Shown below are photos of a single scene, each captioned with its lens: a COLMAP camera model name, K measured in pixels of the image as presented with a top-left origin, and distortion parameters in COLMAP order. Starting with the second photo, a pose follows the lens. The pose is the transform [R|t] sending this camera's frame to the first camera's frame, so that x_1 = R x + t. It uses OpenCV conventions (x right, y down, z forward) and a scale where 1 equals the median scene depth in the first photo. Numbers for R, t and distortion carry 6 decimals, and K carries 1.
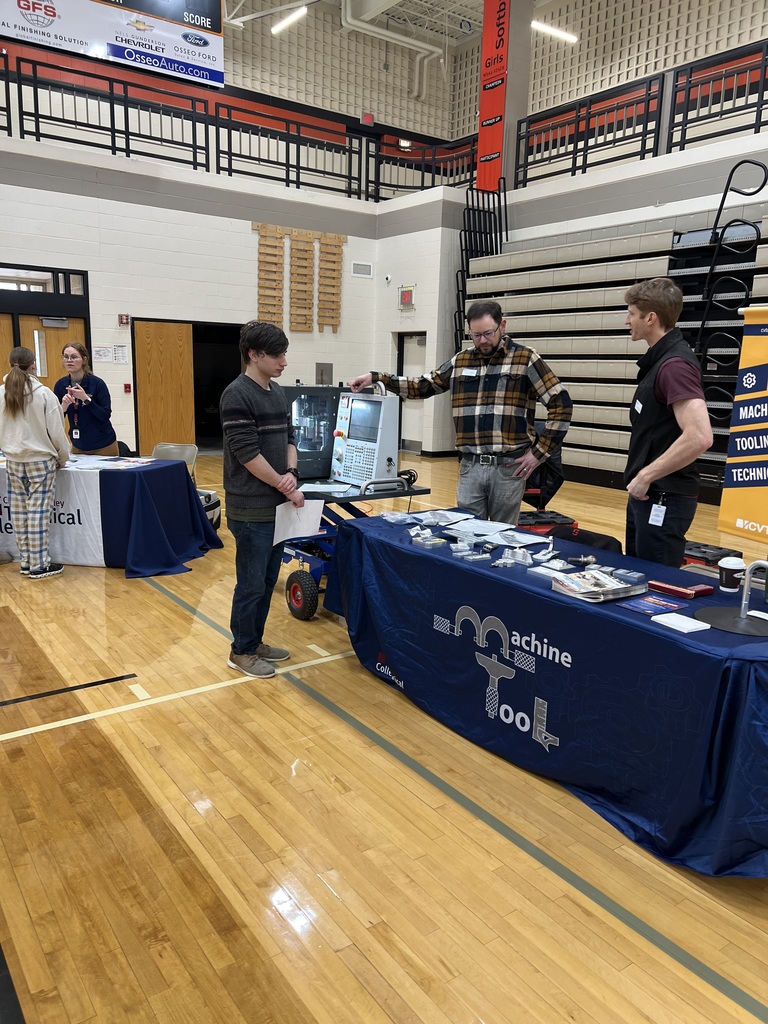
lens RADIAL K [[769.6, 0, 384.2], [0, 769.6, 512.1], [0, 0, 1]] dist [0.015502, -0.006235]
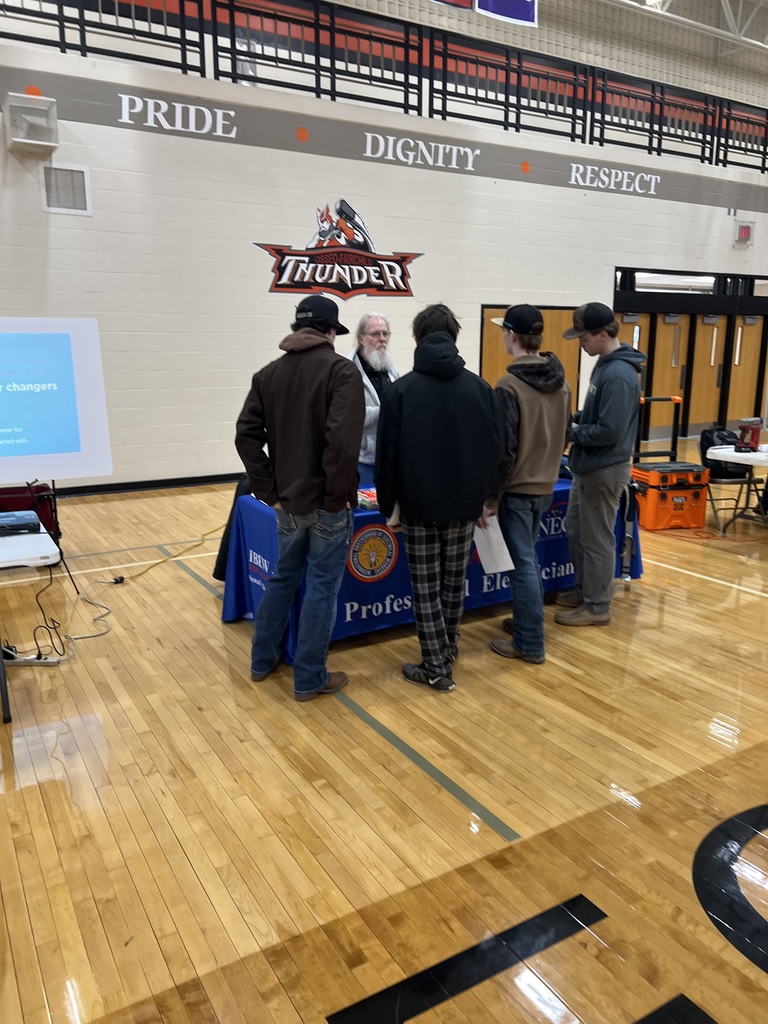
lens RADIAL K [[769.6, 0, 384.7], [0, 769.6, 512.5], [0, 0, 1]] dist [0.015502, -0.006235]
pose [[0.073587, -0.250915, 0.965208, -0.826113], [0.190918, 0.953476, 0.233310, -0.256698], [-0.978844, 0.167107, 0.118068, 1.177307]]
